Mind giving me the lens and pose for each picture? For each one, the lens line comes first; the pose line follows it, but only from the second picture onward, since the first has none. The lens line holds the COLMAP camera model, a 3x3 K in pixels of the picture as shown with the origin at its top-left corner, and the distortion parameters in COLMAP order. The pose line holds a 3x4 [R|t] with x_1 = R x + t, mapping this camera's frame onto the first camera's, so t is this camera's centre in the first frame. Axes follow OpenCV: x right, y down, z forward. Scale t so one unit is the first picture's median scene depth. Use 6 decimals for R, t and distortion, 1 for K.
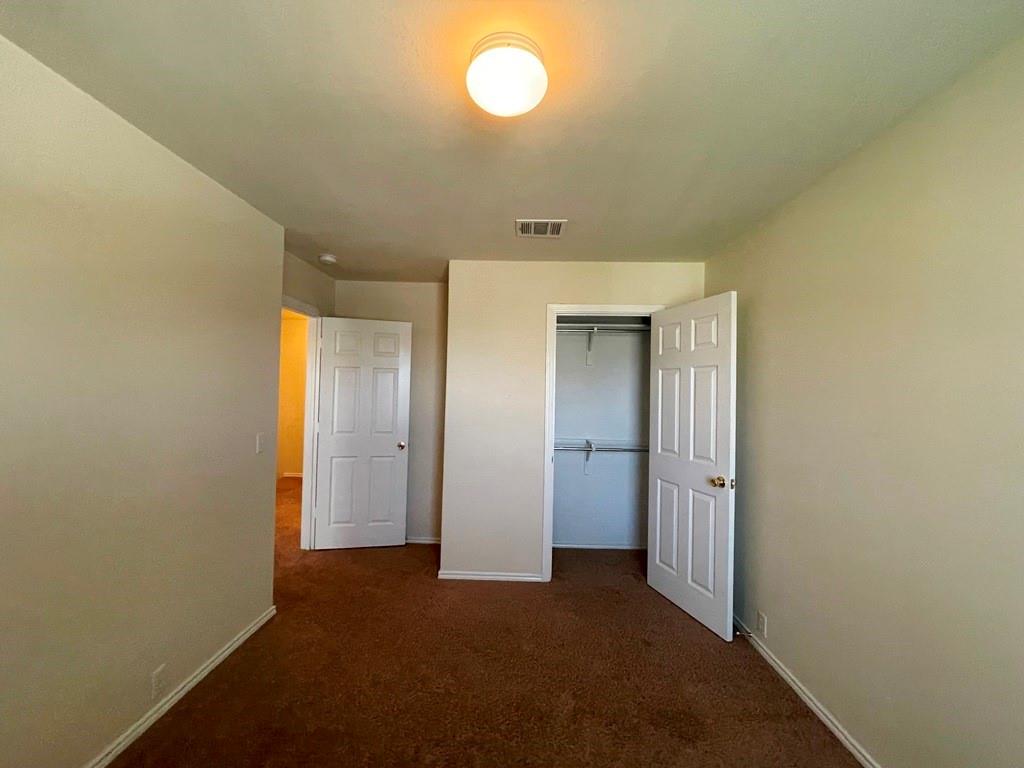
lens RADIAL K [[415.5, 0, 512.0], [0, 415.5, 384.0], [0, 0, 1]] dist [-0.003116, 0.000827]
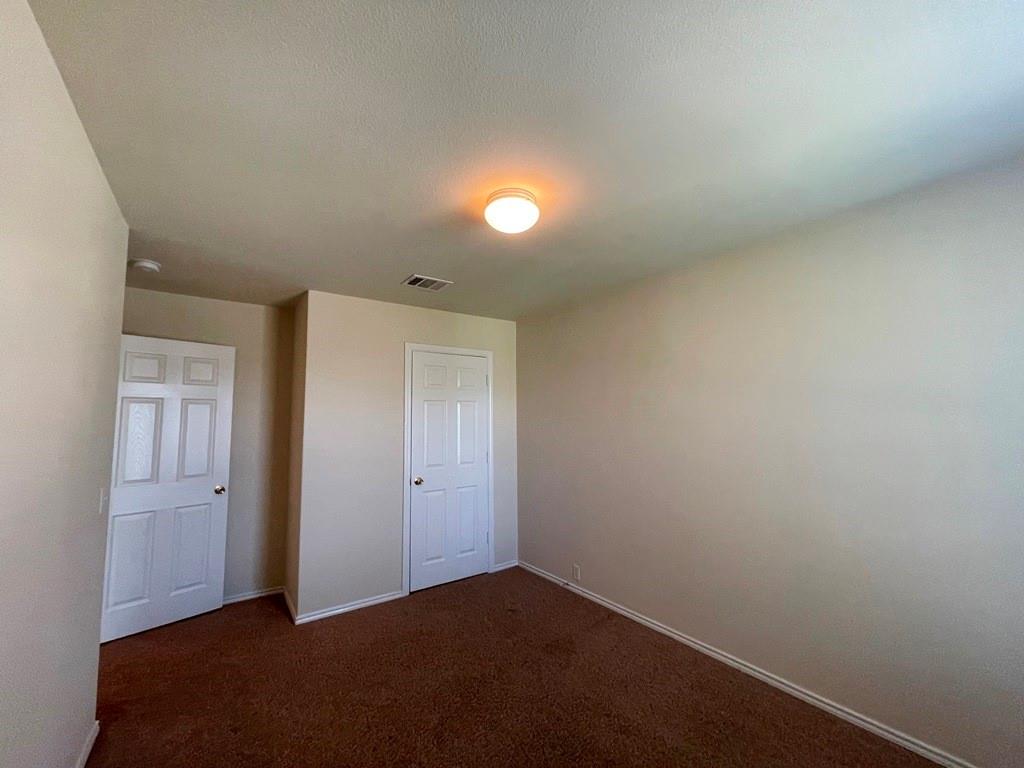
lens RADIAL K [[415.5, 0, 512.0], [0, 415.5, 384.0], [0, 0, 1]] dist [-0.003116, 0.000827]
pose [[0.794787, 0.021500, 0.606507, -0.362462], [0.014920, 0.998378, -0.054943, -0.014778], [-0.606705, 0.052717, 0.793177, -0.061373]]
